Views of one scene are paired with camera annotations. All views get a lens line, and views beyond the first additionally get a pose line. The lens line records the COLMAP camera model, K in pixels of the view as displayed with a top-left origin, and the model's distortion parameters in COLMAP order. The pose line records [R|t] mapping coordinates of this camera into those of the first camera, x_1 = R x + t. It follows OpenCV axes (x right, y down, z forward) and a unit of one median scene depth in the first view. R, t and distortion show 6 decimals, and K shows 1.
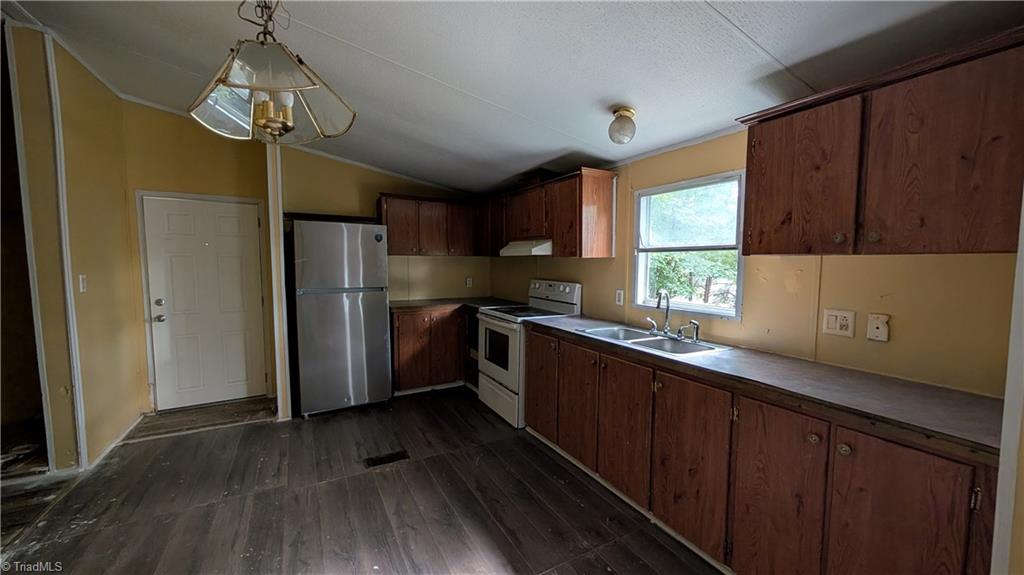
lens RADIAL K [[384.3, 0, 514.6], [0, 384.3, 290.2], [0, 0, 1]] dist [-0.000383, 0.000031]
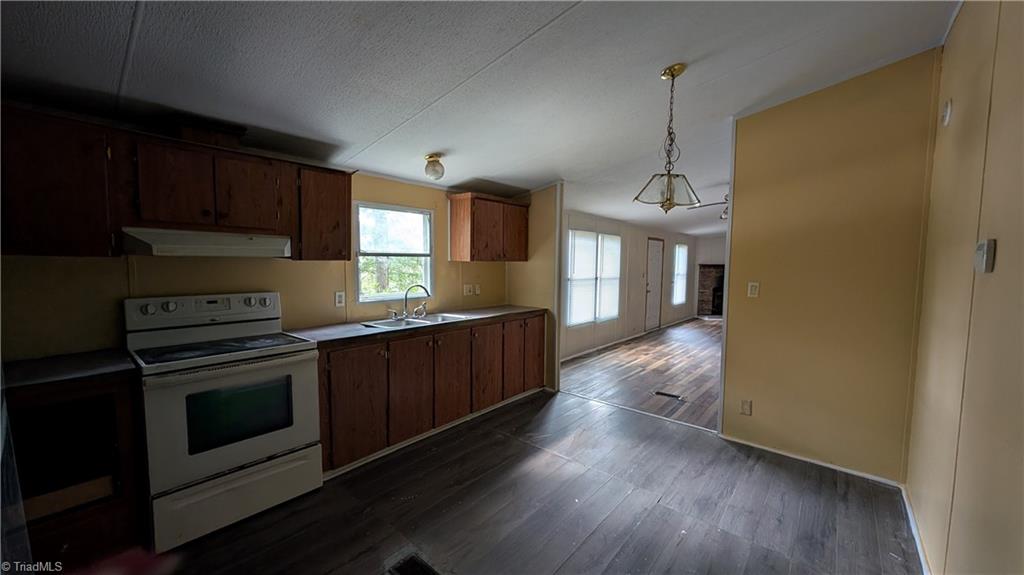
lens RADIAL K [[384.3, 0, 514.6], [0, 384.3, 290.2], [0, 0, 1]] dist [-0.000383, 0.000031]
pose [[-0.342520, -0.080668, 0.936041, -0.931088], [0.059230, 0.992471, 0.107205, -0.096023], [-0.937642, 0.092162, -0.335163, 0.999632]]
